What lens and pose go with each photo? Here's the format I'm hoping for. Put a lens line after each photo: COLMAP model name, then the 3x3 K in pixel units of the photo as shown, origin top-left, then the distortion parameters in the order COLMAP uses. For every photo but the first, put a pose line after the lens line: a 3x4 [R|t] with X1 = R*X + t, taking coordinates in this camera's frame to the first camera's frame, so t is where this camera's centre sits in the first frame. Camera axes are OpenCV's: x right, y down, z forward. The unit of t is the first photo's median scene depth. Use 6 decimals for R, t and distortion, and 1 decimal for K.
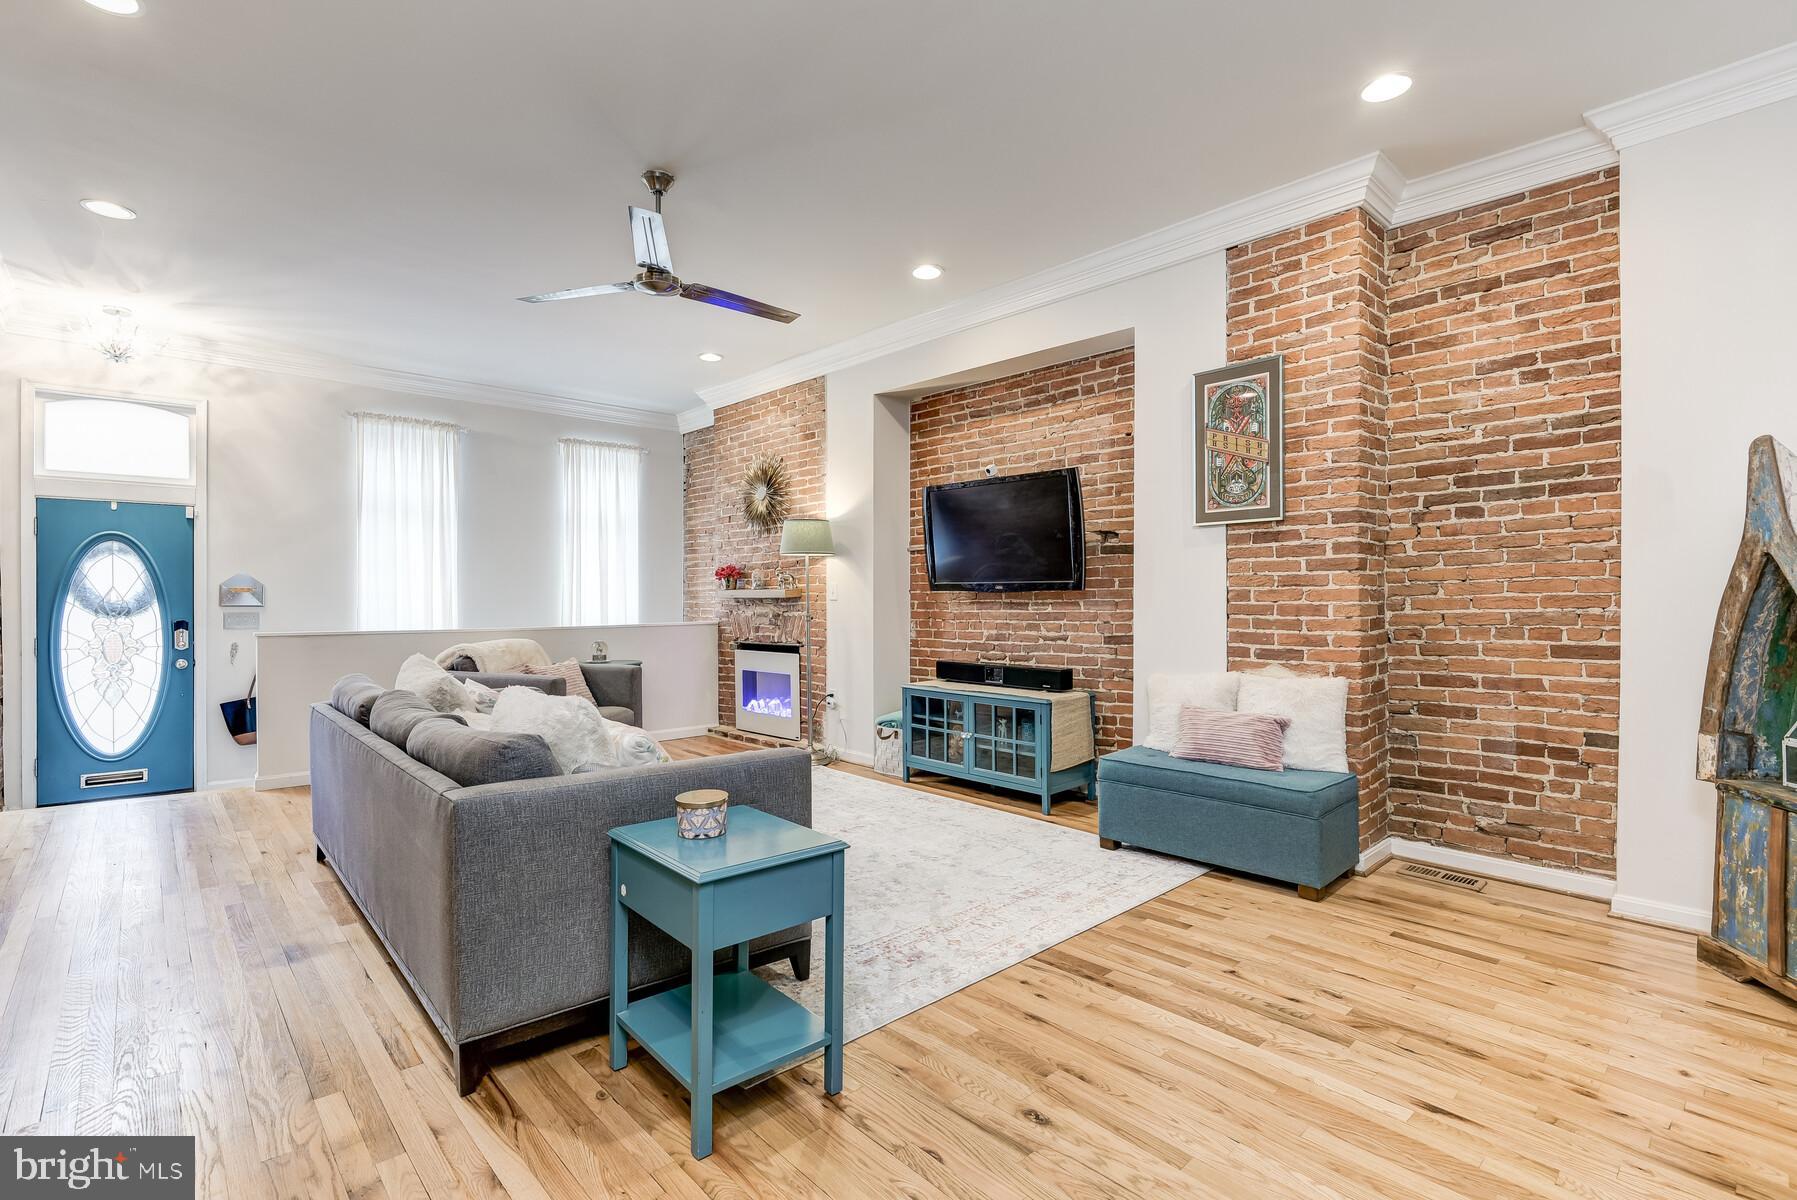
lens RADIAL K [[813.9, 0, 887.7], [0, 813.9, 608.5], [0, 0, 1]] dist [0.015568, -0.011116]
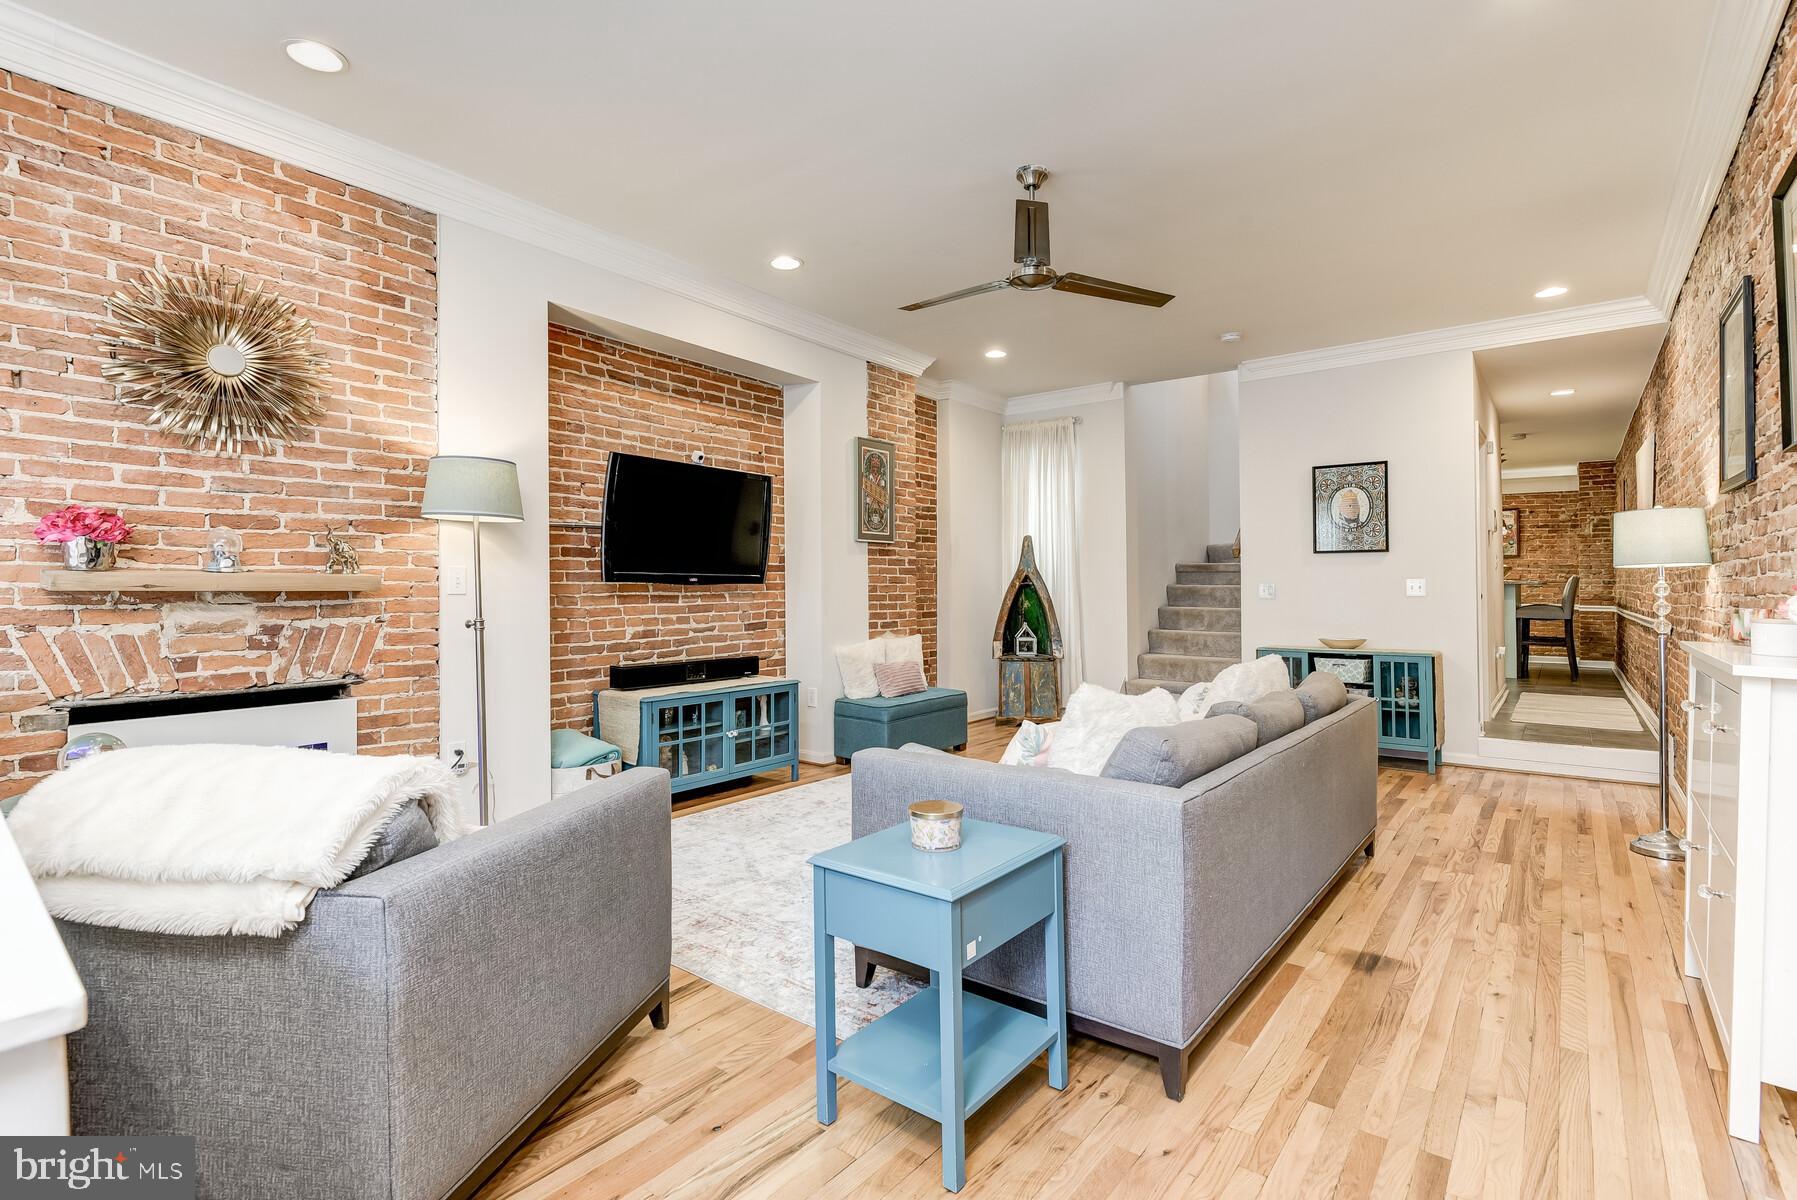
lens RADIAL K [[836.5, 0, 902.5], [0, 836.5, 584.5], [0, 0, 1]] dist [0.001406, -0.000068]
pose [[-0.156697, 0.005090, 0.987634, -0.894995], [0.012123, 0.999921, -0.003230, -0.014308], [-0.987572, 0.011467, -0.156746, 0.937269]]
